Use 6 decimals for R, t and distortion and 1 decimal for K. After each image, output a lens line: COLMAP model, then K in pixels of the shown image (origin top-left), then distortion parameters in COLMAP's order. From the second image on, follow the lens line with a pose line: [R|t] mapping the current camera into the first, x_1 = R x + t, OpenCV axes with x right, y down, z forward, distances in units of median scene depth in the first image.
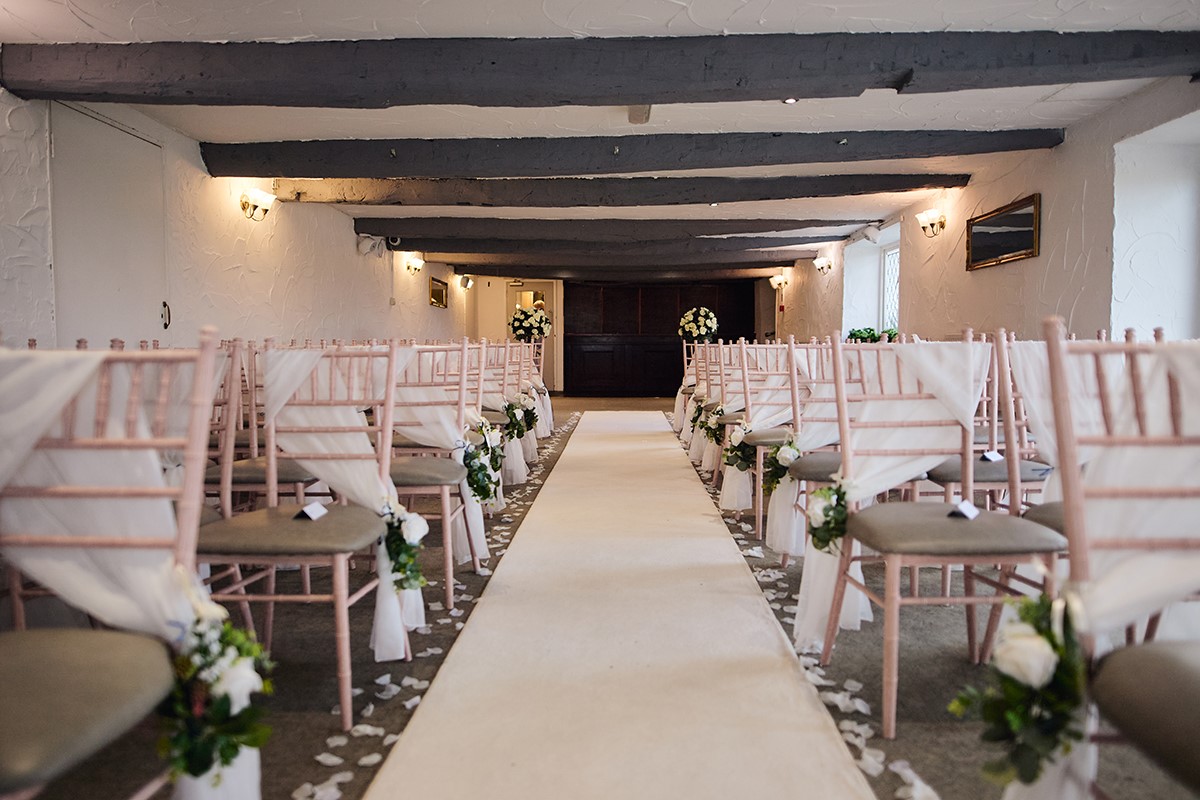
lens RADIAL K [[783.2, 0, 605.9], [0, 783.2, 392.8], [0, 0, 1]] dist [-0.019493, -0.006569]
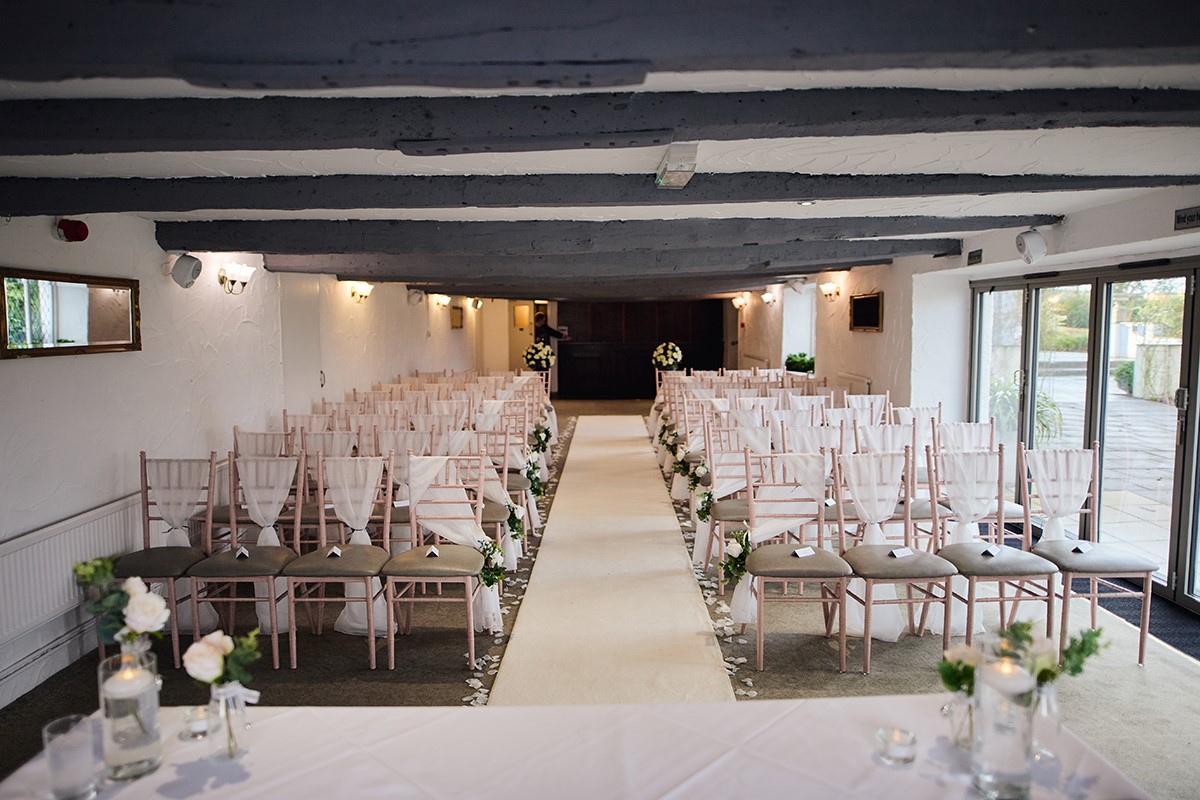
lens RADIAL K [[783.2, 0, 594.8], [0, 783.2, 400.5], [0, 0, 1]] dist [-0.019493, -0.006569]
pose [[0.999968, -0.006283, 0.004902, -0.015078], [0.006118, 0.999434, 0.033083, -0.080082], [-0.005107, -0.033052, 0.999441, -0.450849]]
